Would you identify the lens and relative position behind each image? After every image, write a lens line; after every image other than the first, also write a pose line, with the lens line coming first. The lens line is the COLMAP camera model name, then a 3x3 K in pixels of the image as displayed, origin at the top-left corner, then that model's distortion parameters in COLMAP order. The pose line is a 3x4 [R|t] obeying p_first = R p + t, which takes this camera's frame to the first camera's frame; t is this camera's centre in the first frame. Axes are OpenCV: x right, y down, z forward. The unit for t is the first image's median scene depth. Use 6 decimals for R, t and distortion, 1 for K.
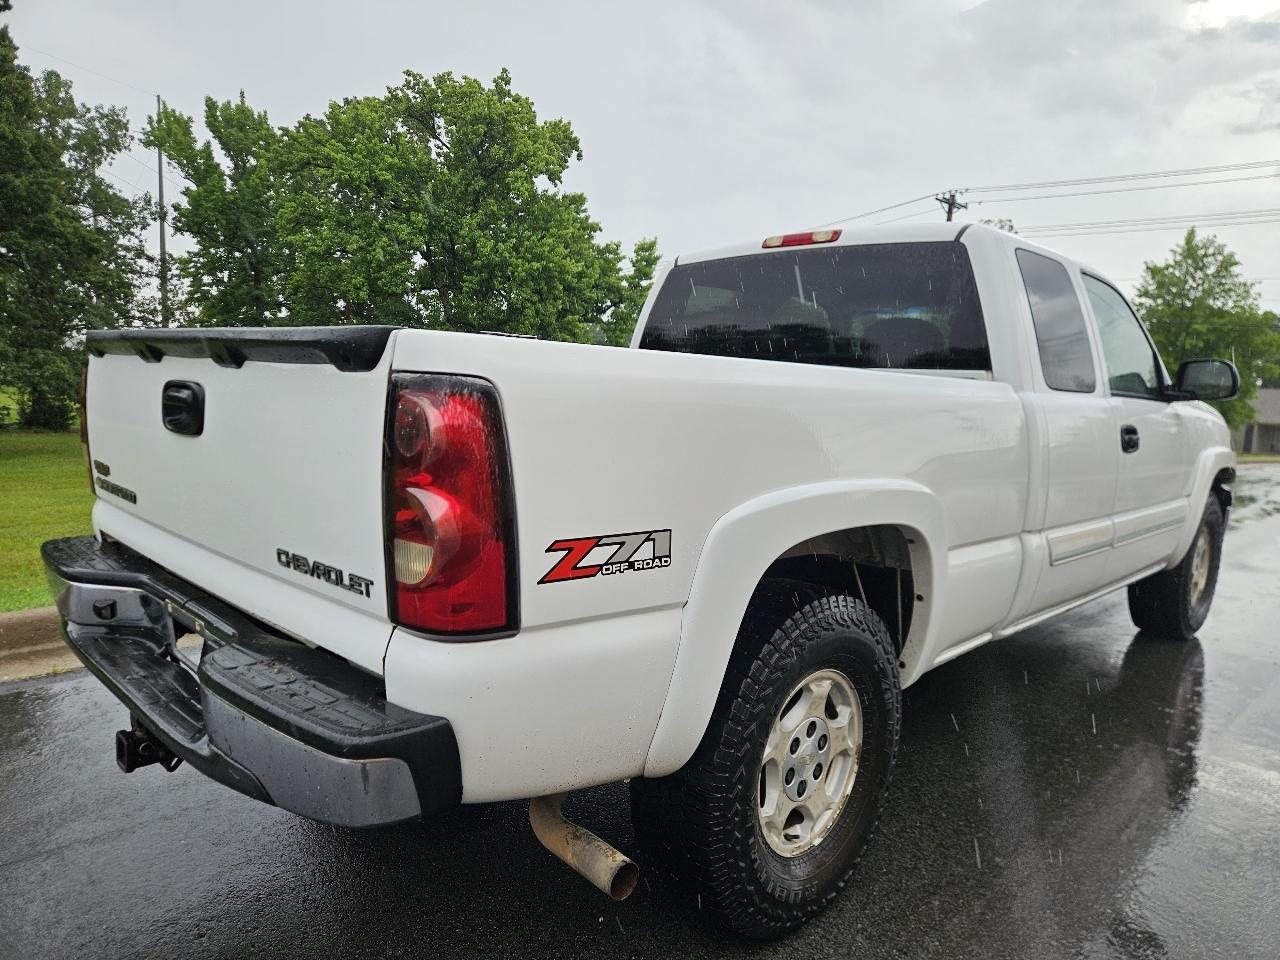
lens RADIAL K [[850.7, 0, 643.2], [0, 850.7, 491.0], [0, 0, 1]] dist [0.066566, -0.050732]
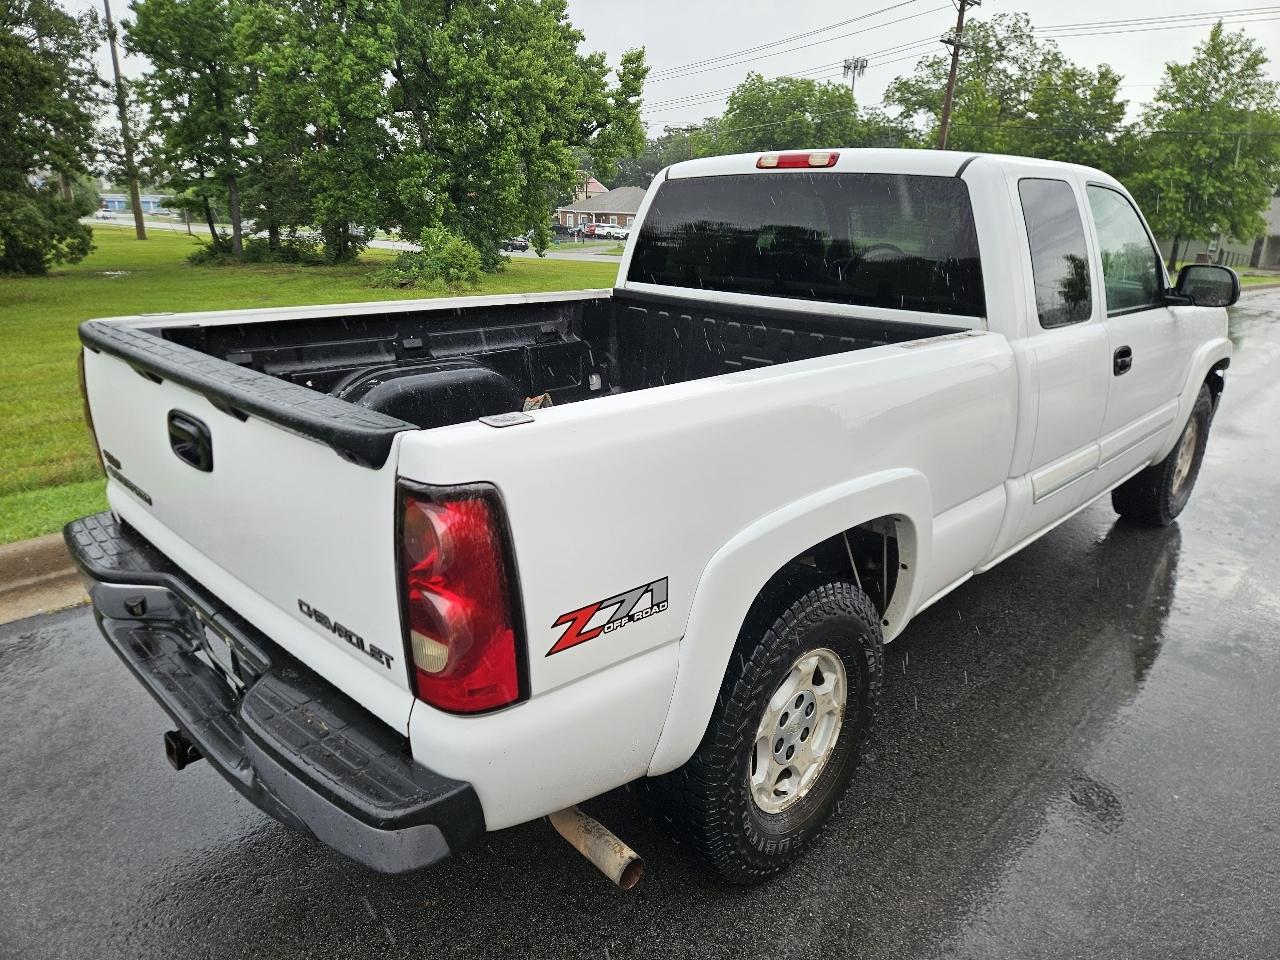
lens RADIAL K [[850.7, 0, 636.5], [0, 850.7, 472.7], [0, 0, 1]] dist [0.066566, -0.050732]
pose [[0.999728, -0.023069, -0.003503, 0.000279], [0.023325, 0.983820, 0.177636, -0.152401], [-0.000652, -0.177669, 0.984090, -0.011870]]
